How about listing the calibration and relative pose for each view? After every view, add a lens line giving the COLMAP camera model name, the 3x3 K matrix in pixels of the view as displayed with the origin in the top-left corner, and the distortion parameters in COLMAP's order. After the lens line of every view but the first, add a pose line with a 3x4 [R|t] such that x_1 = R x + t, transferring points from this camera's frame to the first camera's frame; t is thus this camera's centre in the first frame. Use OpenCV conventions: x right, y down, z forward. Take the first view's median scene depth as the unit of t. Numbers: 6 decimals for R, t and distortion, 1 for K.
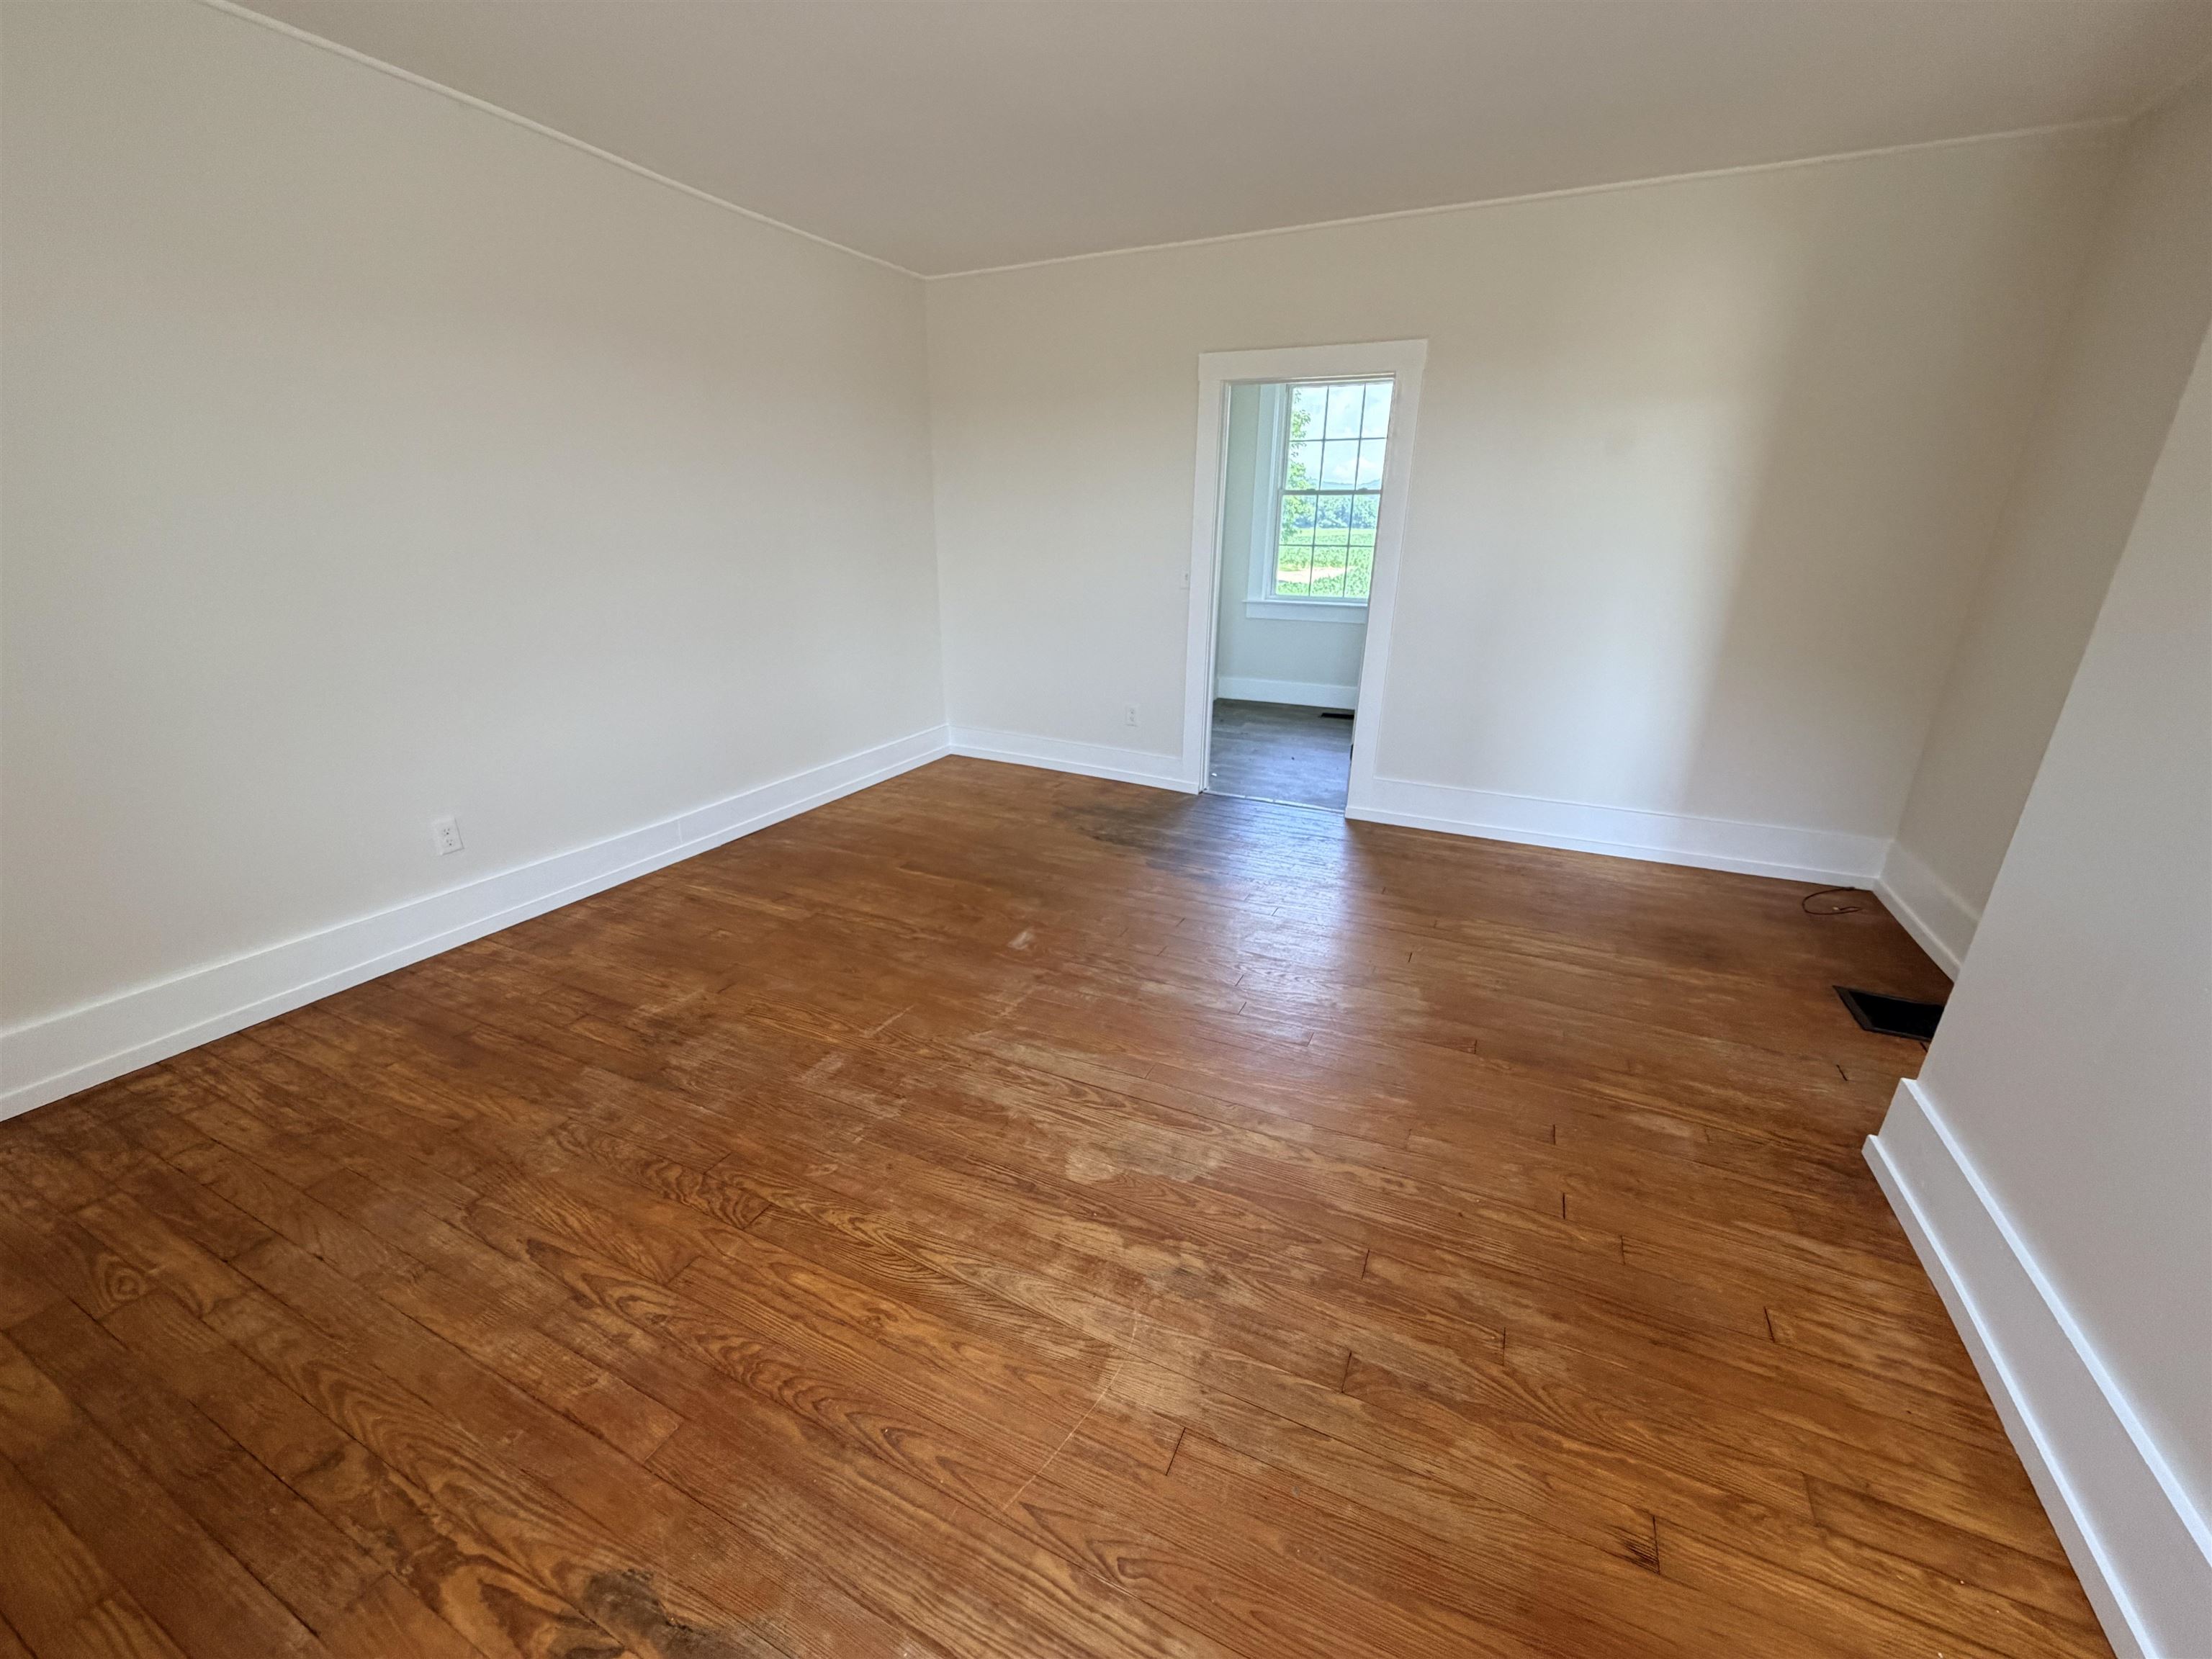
lens RADIAL K [[880.8, 0, 1099.1], [0, 880.8, 834.7], [0, 0, 1]] dist [0.000601, 0.000044]
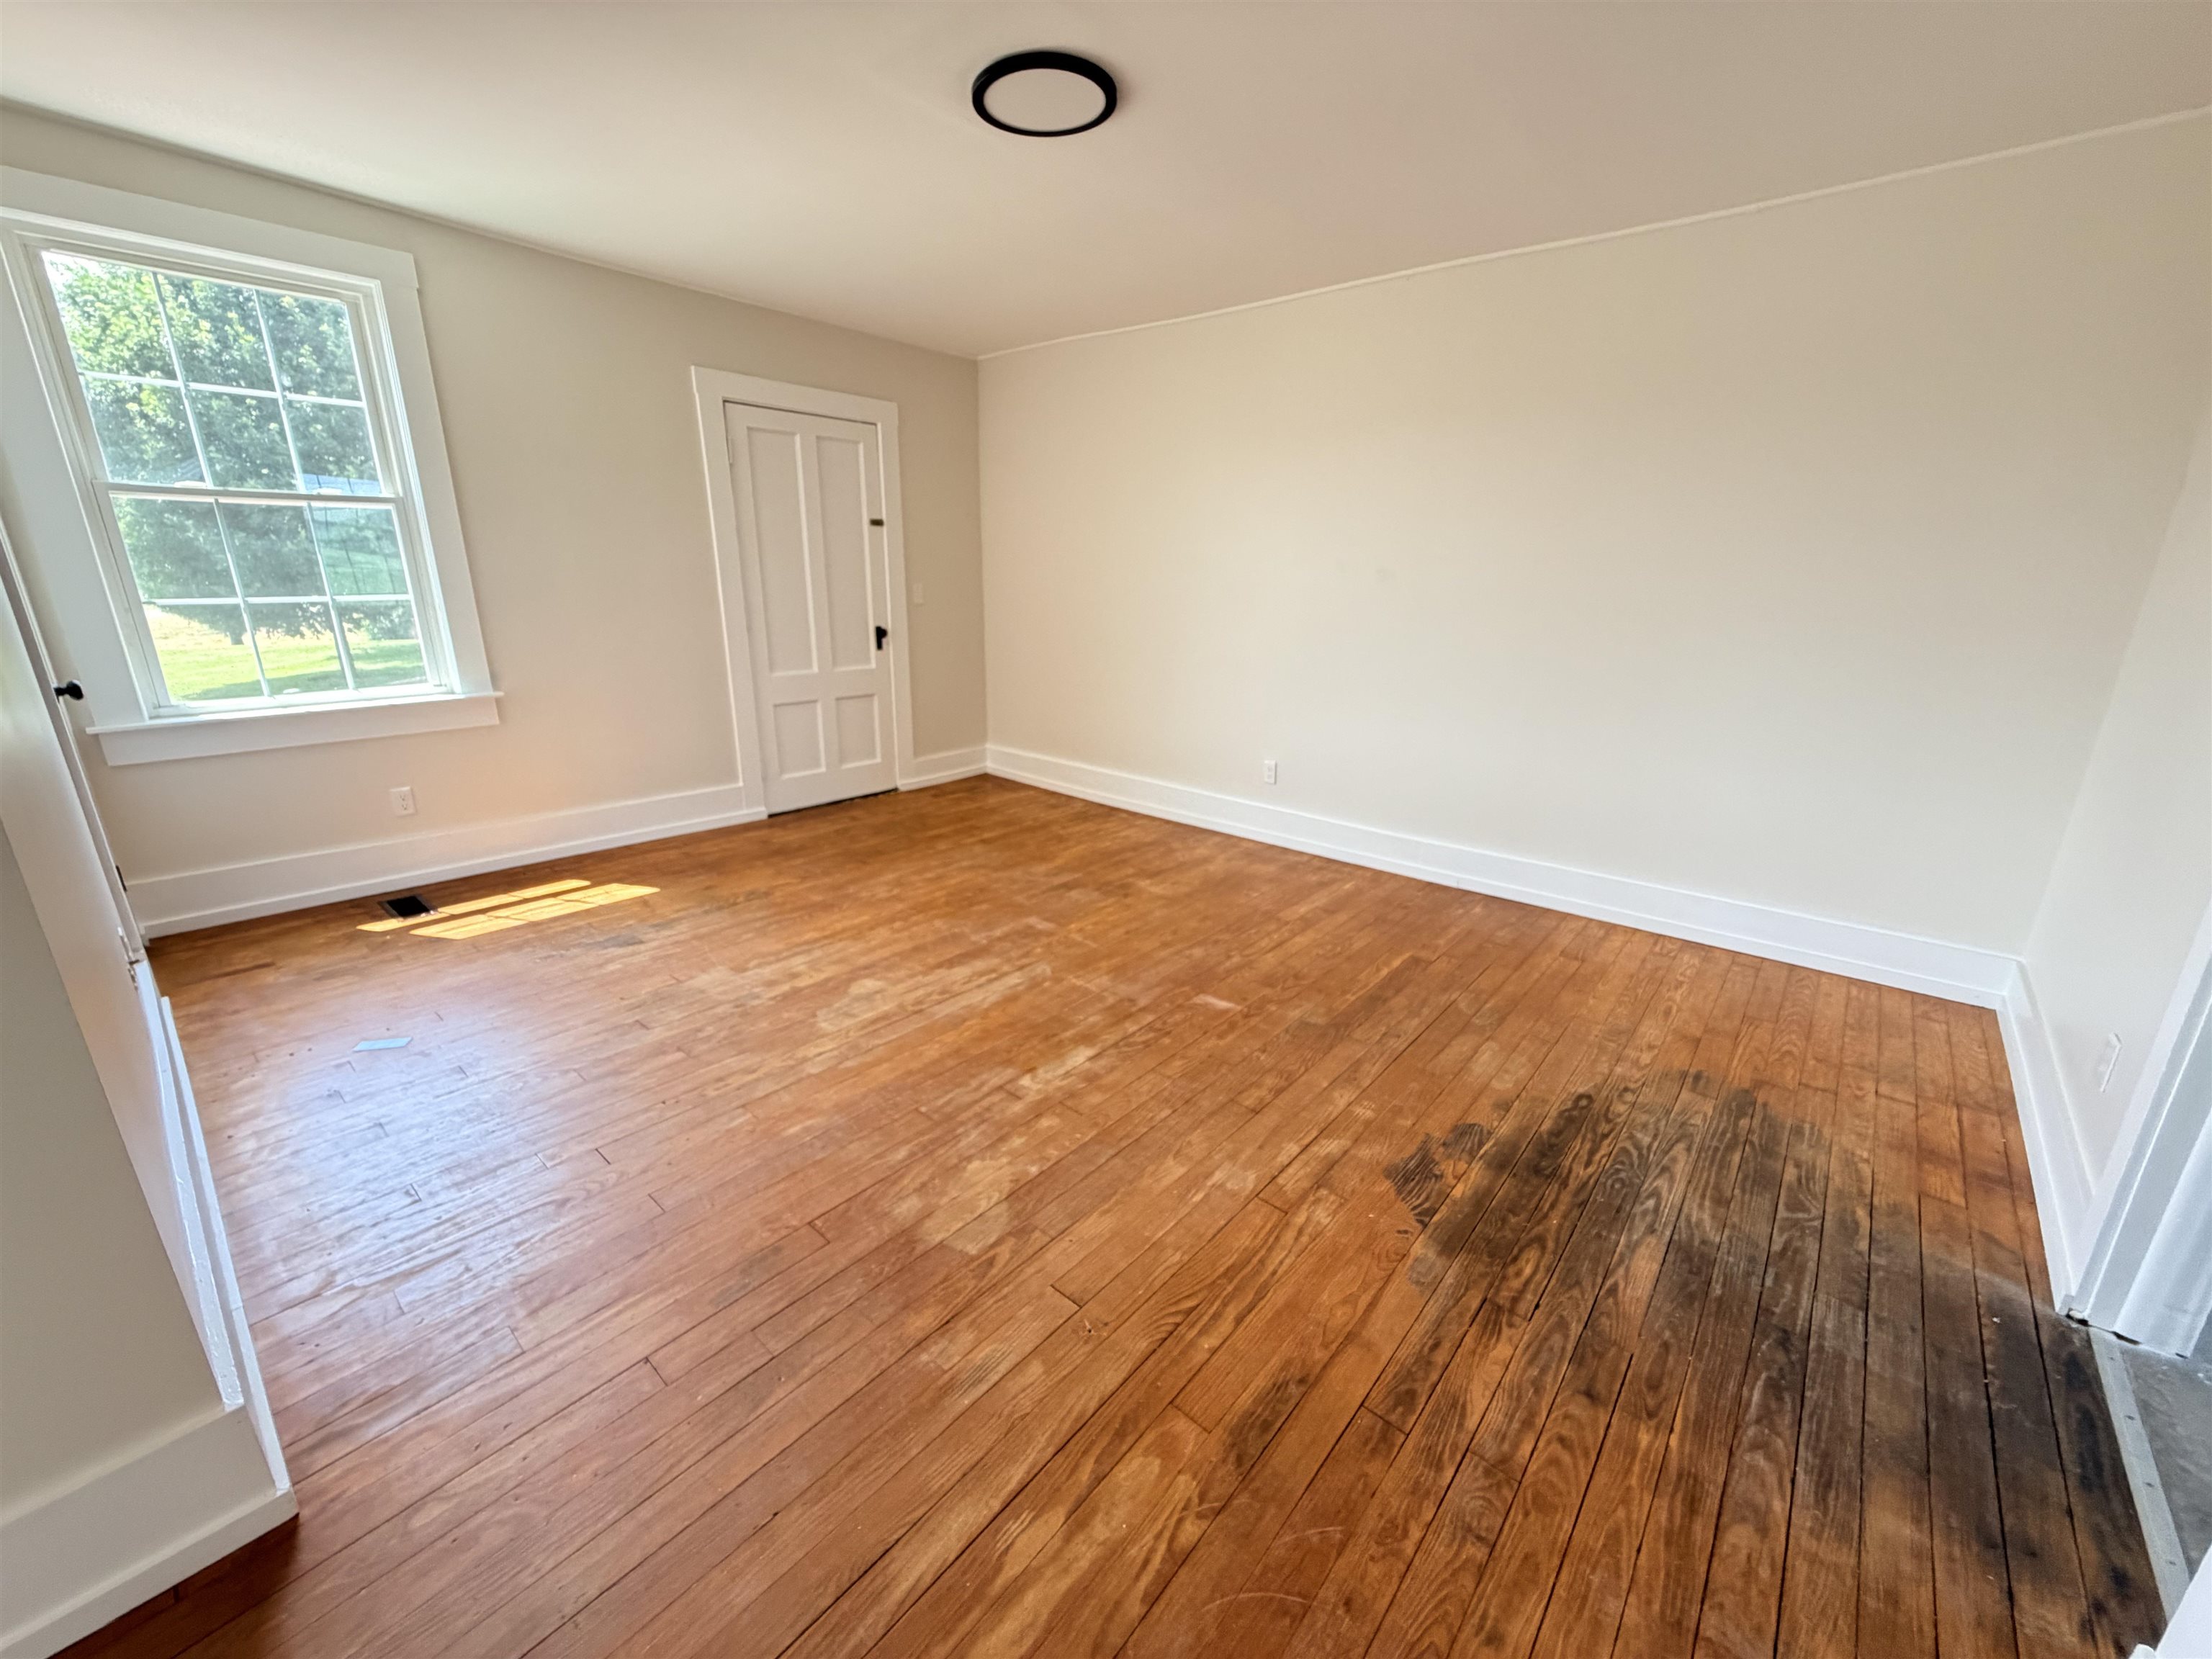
lens RADIAL K [[880.8, 0, 1099.1], [0, 880.8, 834.7], [0, 0, 1]] dist [0.000601, 0.000044]
pose [[-0.261675, 0.270531, -0.926466, 0.942998], [-0.338332, 0.873291, 0.350564, -0.399771], [0.903912, 0.405187, -0.136989, 1.136694]]
